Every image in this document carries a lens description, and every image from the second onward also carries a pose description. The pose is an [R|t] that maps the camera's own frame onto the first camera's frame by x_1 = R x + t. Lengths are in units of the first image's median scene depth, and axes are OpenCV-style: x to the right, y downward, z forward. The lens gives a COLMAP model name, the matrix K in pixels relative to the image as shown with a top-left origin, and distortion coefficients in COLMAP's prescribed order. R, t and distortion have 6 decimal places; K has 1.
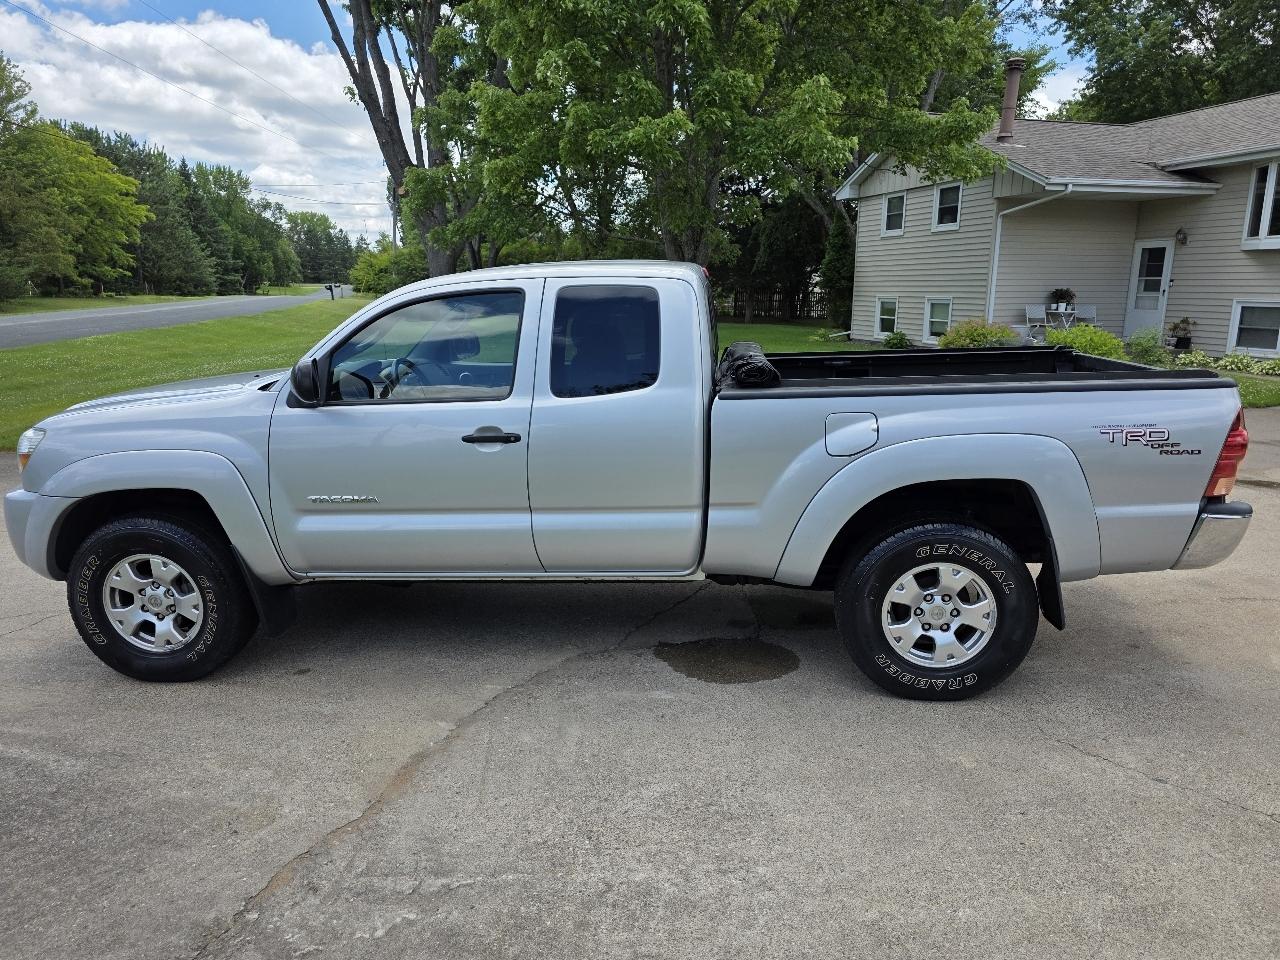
lens RADIAL K [[872.0, 0, 651.7], [0, 872.0, 484.2], [0, 0, 1]] dist [0.056500, -0.053040]
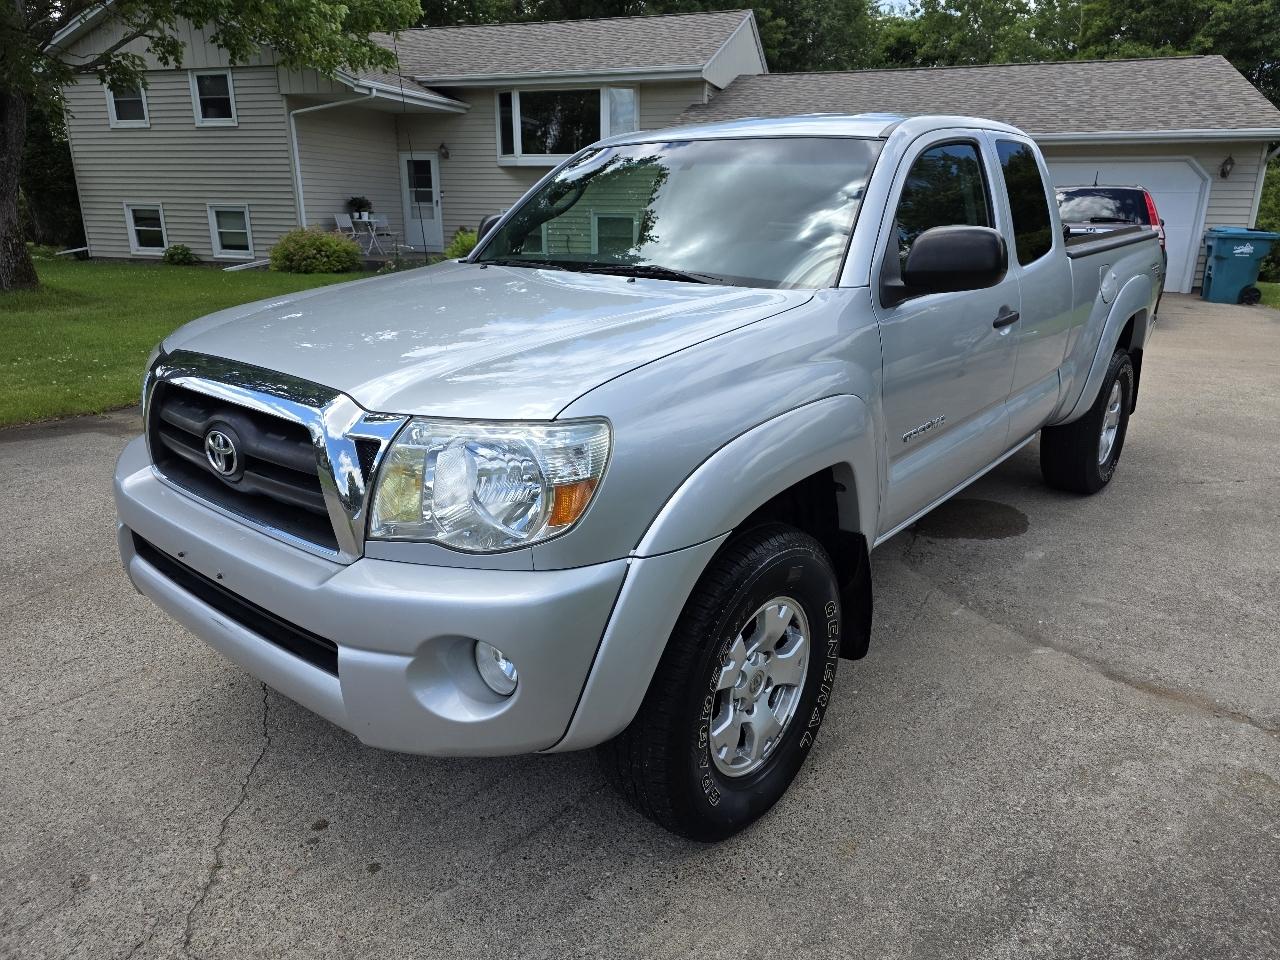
lens RADIAL K [[871.4, 0, 662.4], [0, 871.4, 481.6], [0, 0, 1]] dist [0.039117, -0.028938]
pose [[0.558276, -0.242026, 0.793569, -0.222052], [0.174618, 0.969356, 0.172795, -0.021434], [-0.811071, 0.042105, 0.583430, 0.159253]]
